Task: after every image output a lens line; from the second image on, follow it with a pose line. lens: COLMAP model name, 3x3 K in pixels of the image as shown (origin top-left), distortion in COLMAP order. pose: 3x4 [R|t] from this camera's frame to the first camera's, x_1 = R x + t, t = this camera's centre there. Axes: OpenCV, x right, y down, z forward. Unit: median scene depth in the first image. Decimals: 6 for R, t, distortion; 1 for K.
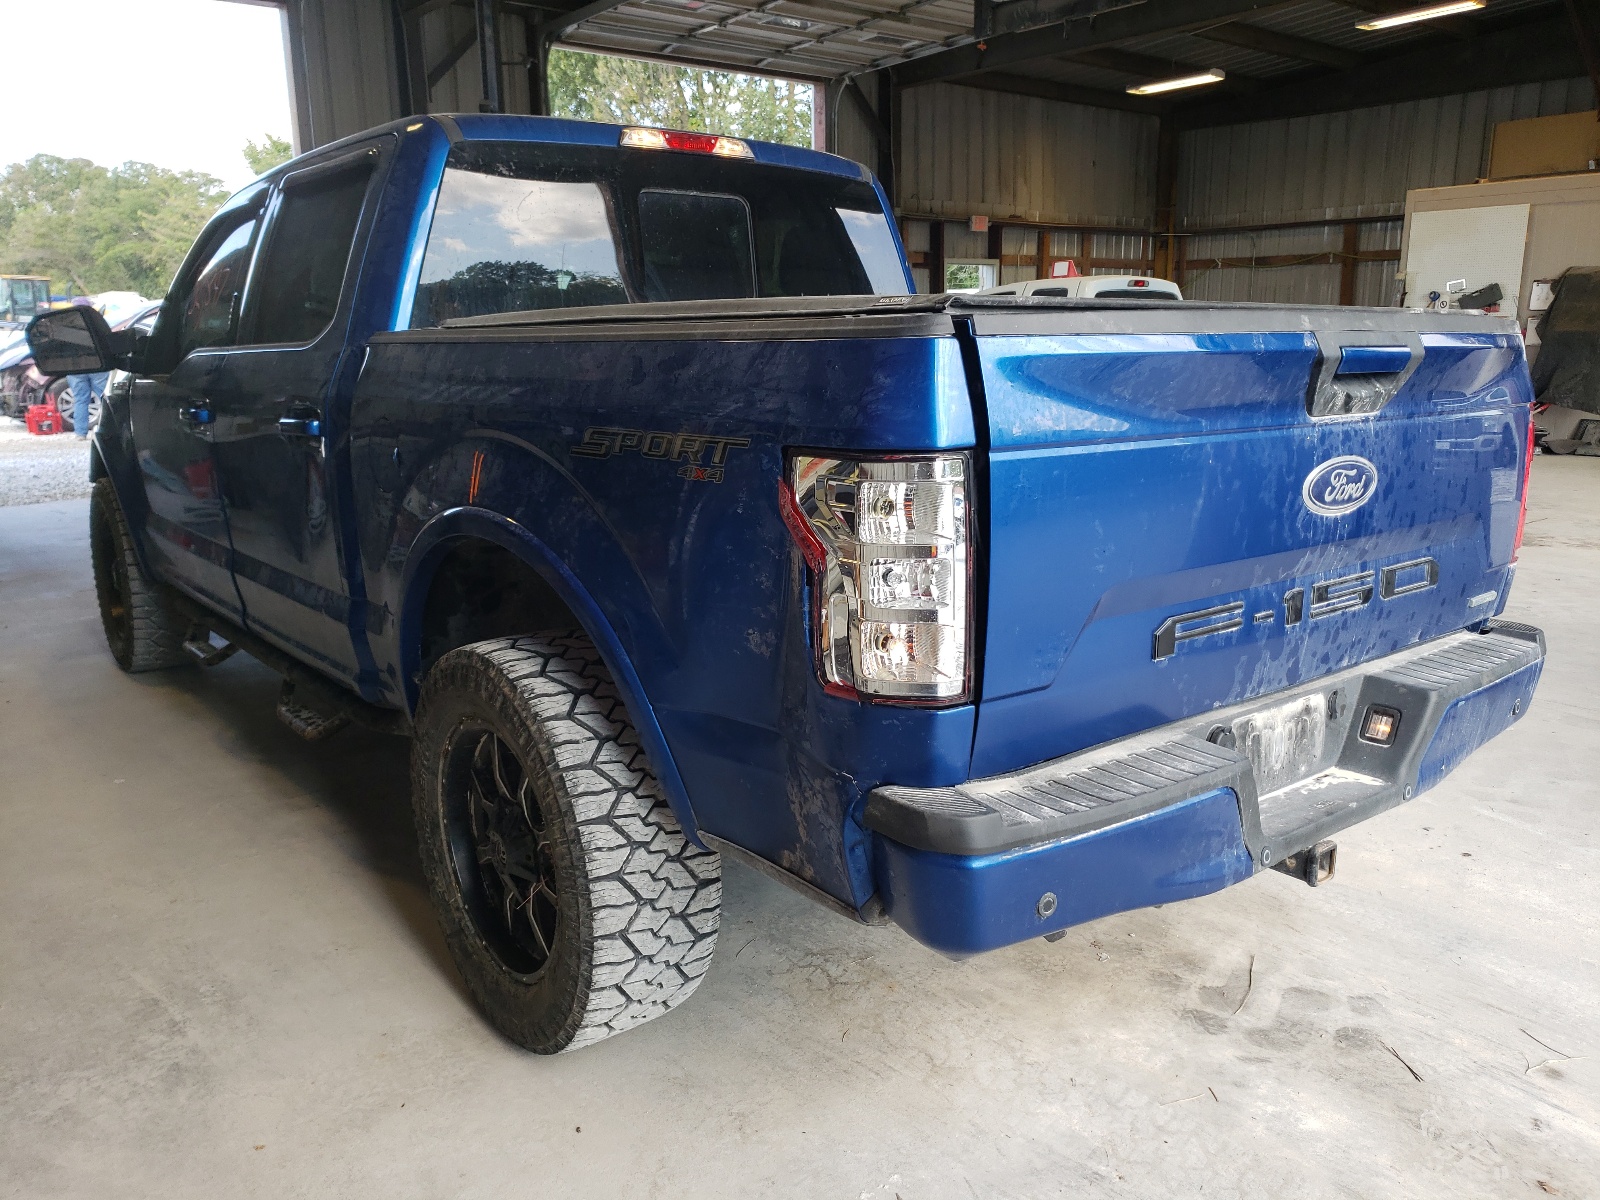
lens RADIAL K [[1245.8, 0, 799.2], [0, 1245.8, 603.4], [0, 0, 1]] dist [0.004378, 0.007242]
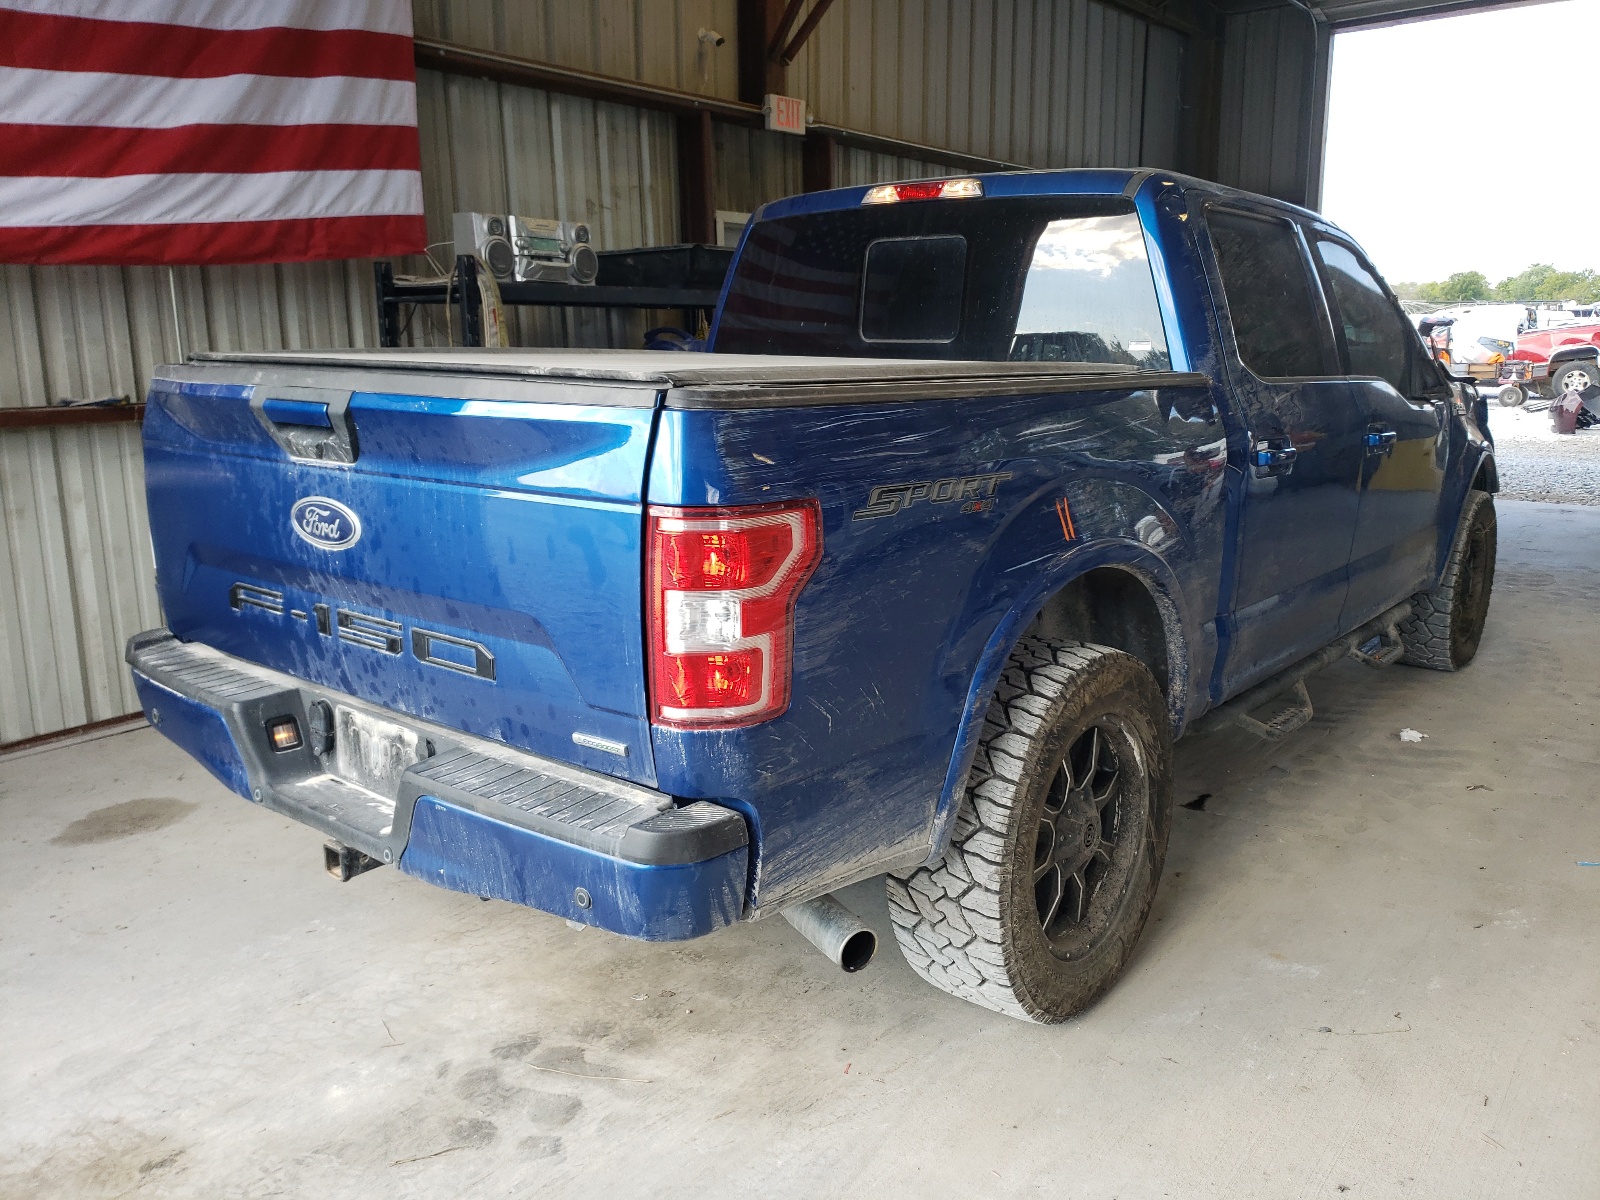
lens RADIAL K [[1245.8, 0, 860.2], [0, 1245.8, 580.0], [0, 0, 1]] dist [0.004378, 0.007242]
pose [[0.233460, 0.195170, -0.952578, 1.567729], [-0.210832, 0.966504, 0.146352, -0.299662], [0.949235, 0.166666, 0.266788, 1.126228]]
